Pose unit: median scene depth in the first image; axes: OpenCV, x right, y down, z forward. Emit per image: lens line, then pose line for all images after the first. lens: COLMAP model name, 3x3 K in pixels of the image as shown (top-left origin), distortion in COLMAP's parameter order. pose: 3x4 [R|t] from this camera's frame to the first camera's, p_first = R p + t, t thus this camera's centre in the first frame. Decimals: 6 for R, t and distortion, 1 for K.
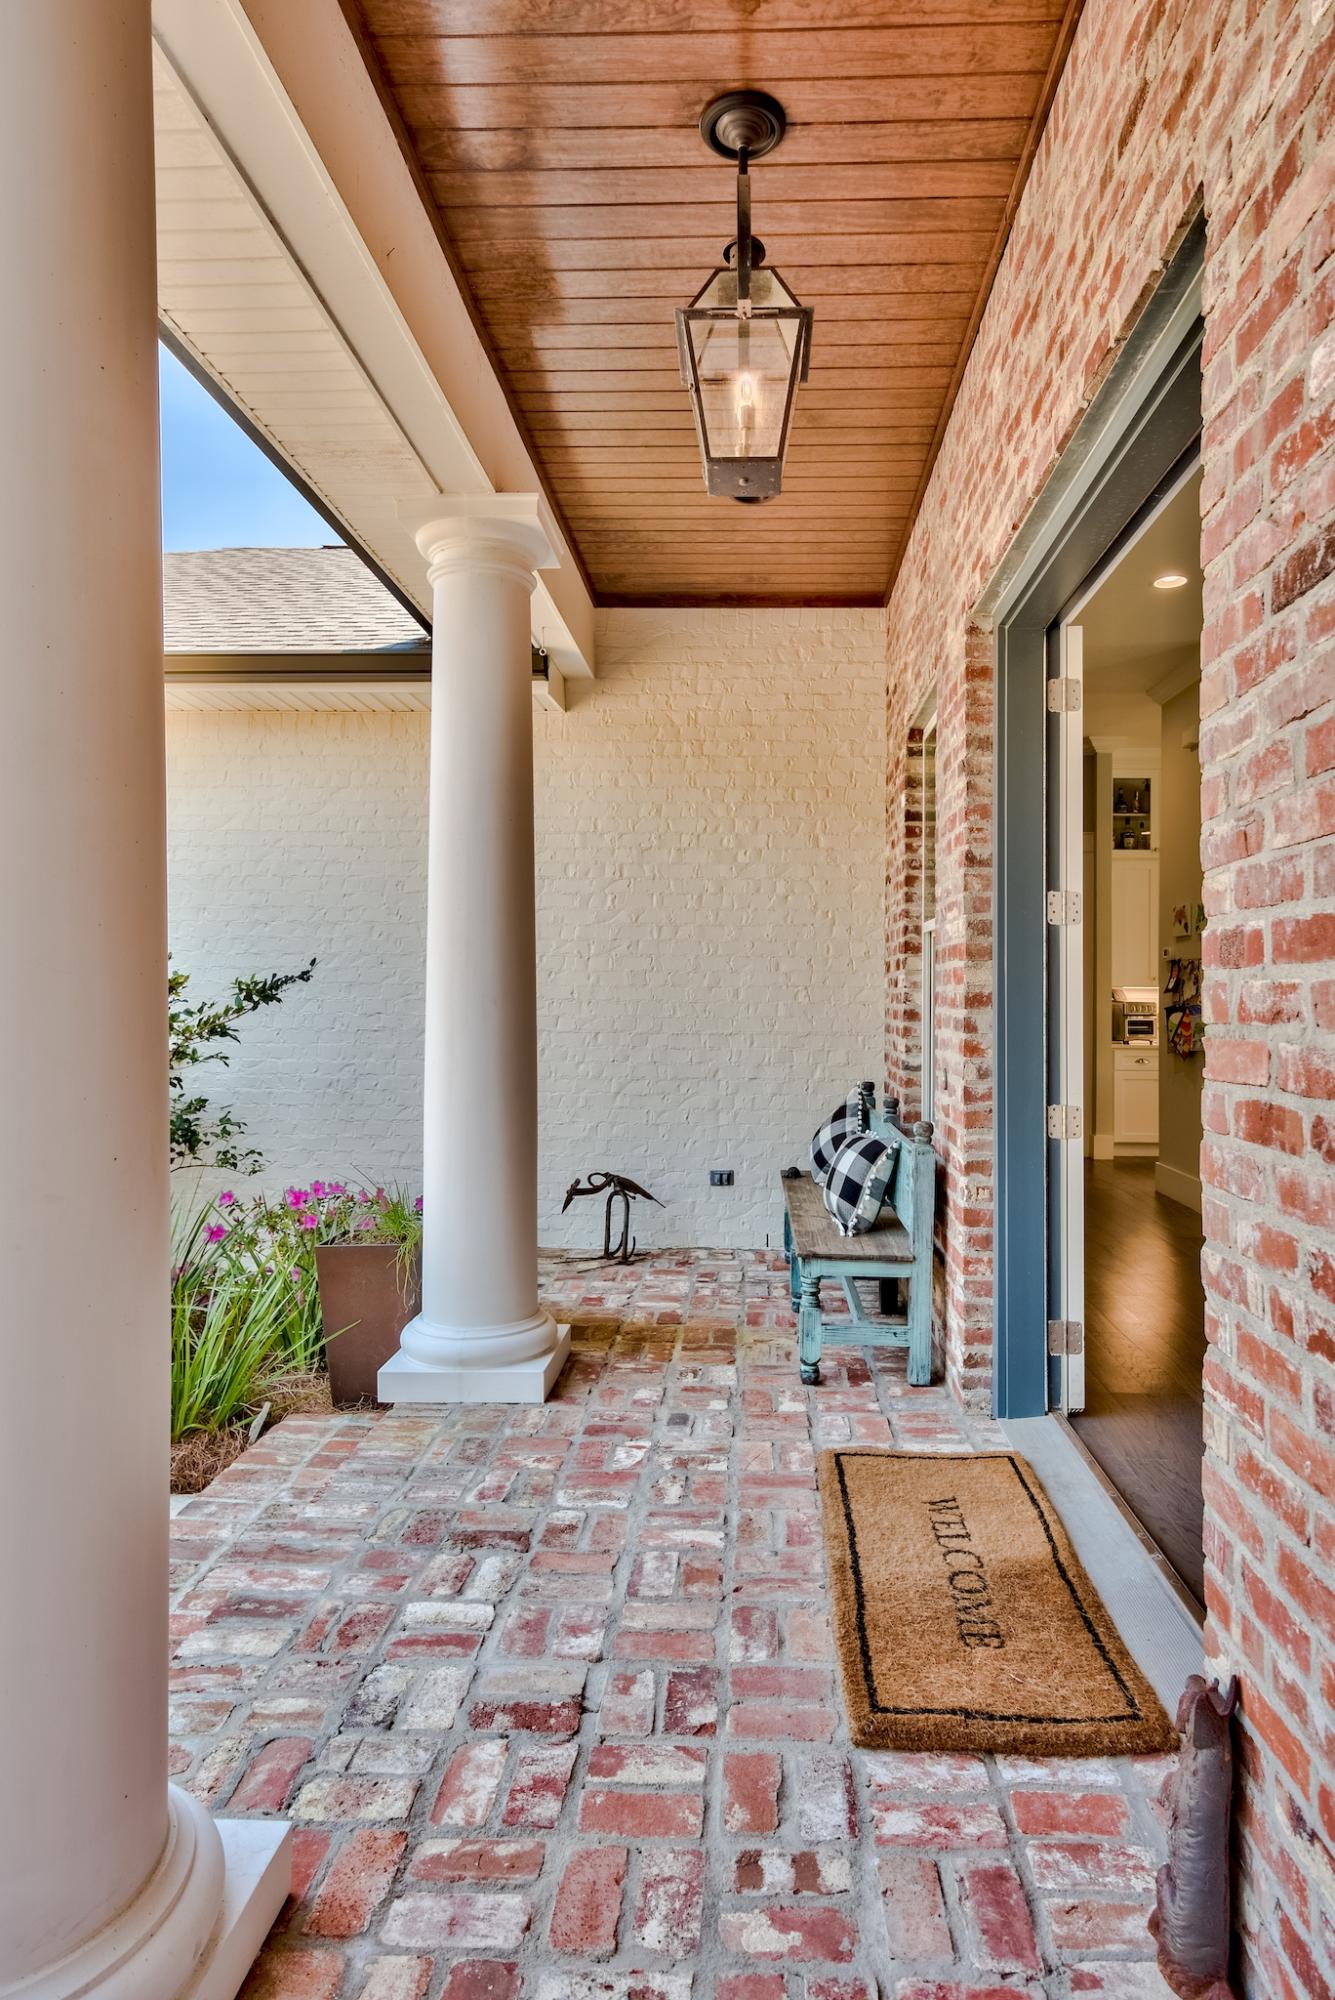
lens RADIAL K [[1168.9, 0, 717.7], [0, 1168.9, 977.6], [0, 0, 1]] dist [0.010188, 0.000154]
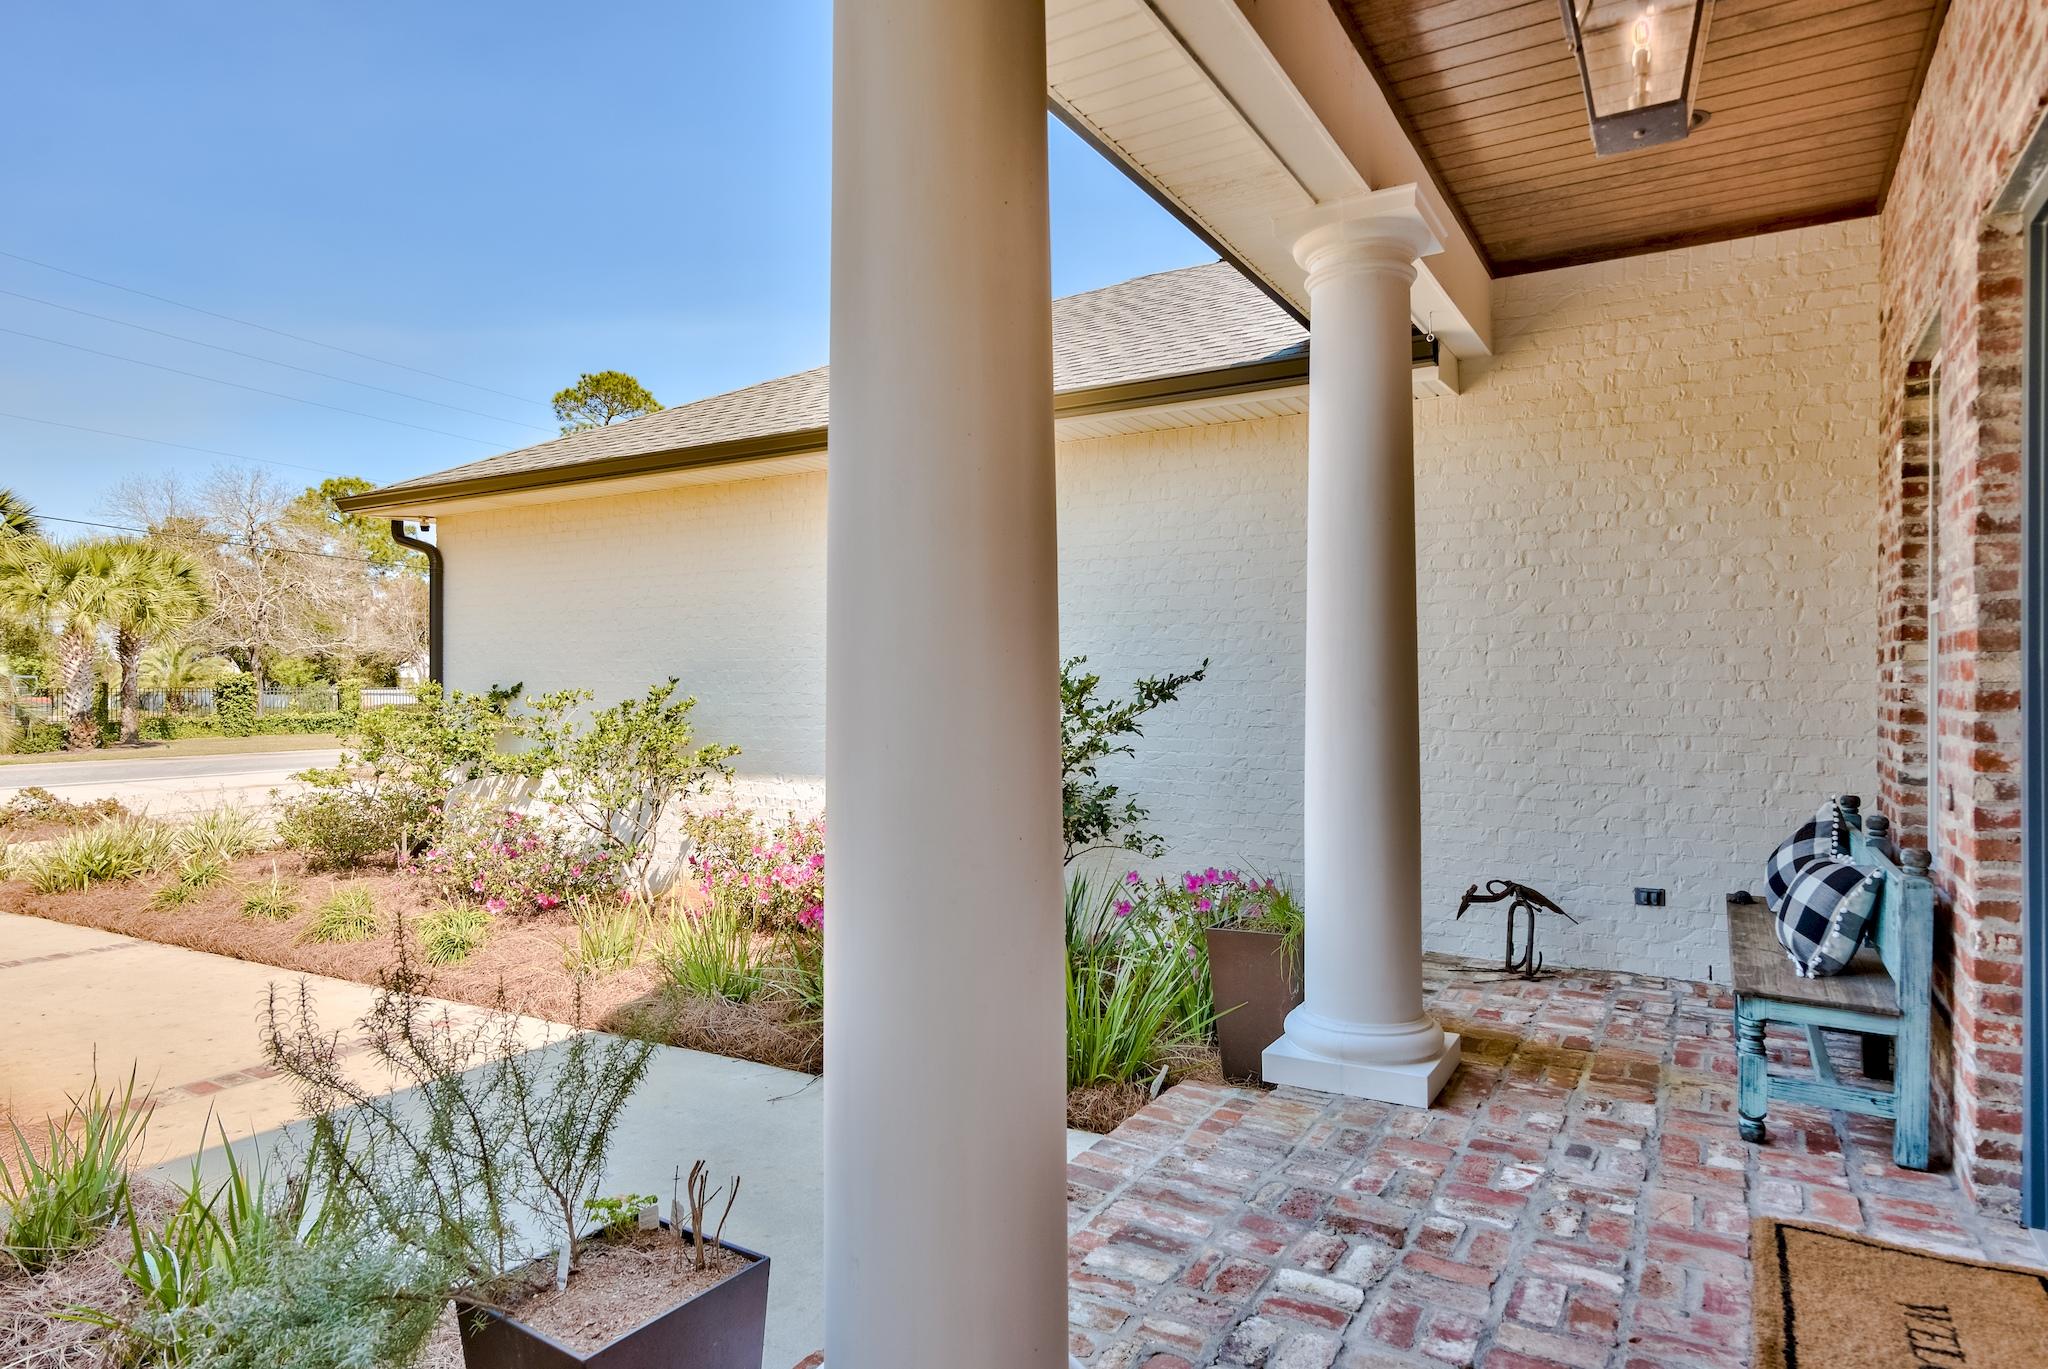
lens RADIAL K [[1197.0, 0, 1024.0], [0, 1197.0, 684.5], [0, 0, 1]] dist [0.010188, 0.000154]
pose [[0.876988, -0.003696, -0.480498, 0.035391], [0.010531, 0.999878, 0.011529, -0.008154], [0.480397, -0.015171, 0.876920, -0.038863]]
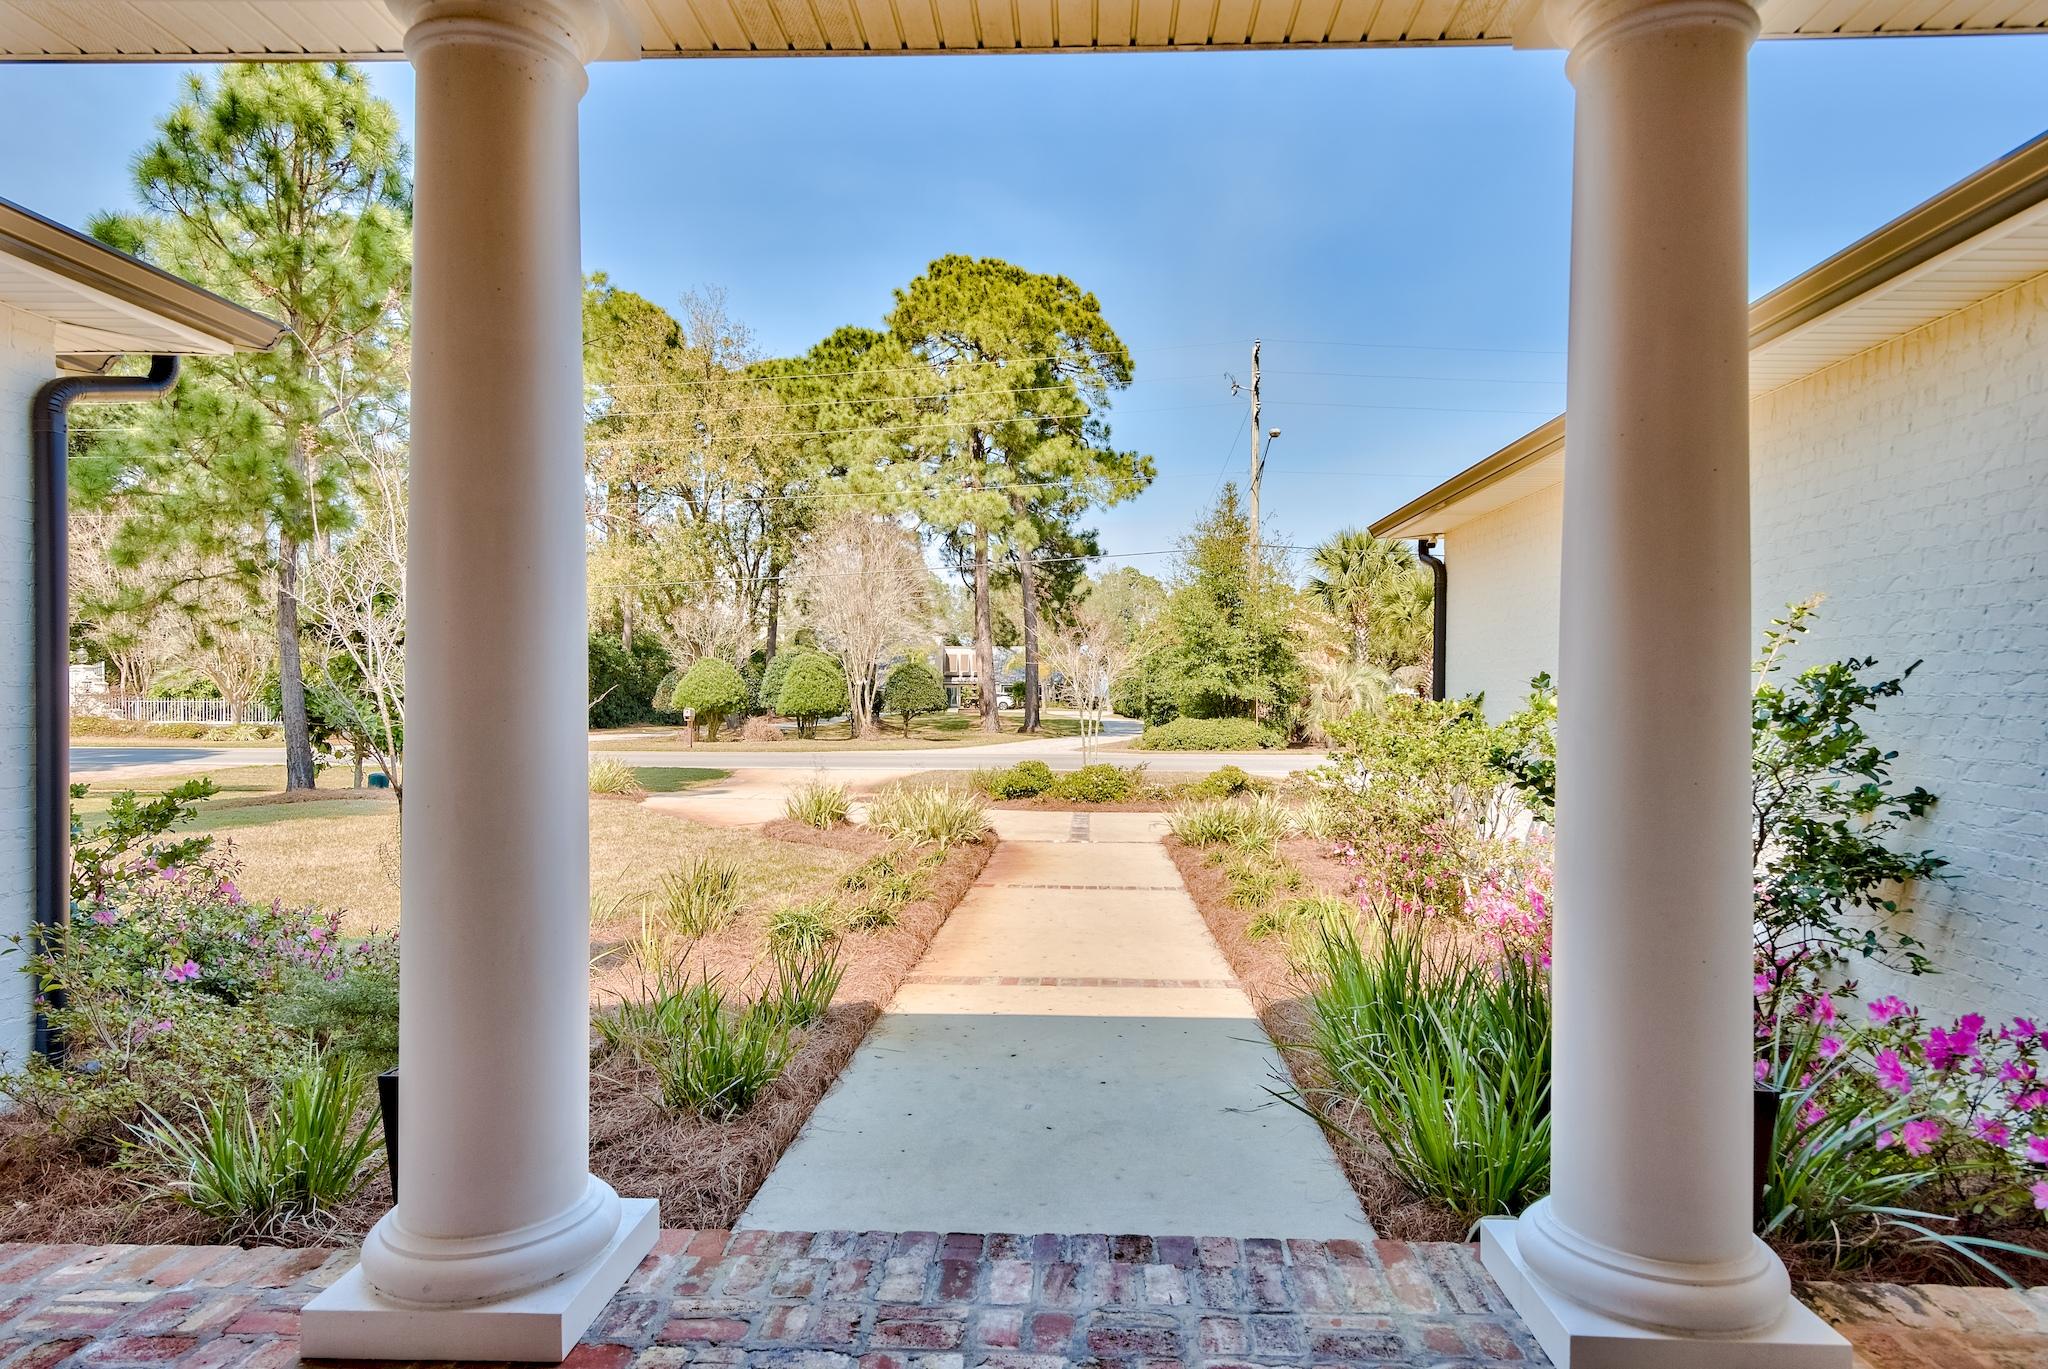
lens RADIAL K [[1212.8, 0, 1023.0], [0, 1212.8, 693.6], [0, 0, 1]] dist [0.003910, 0.000563]
pose [[-0.018292, -0.002427, -0.999830, 0.425232], [0.009228, 0.999954, -0.002596, 0.003179], [0.999790, -0.009274, -0.018269, 0.639950]]
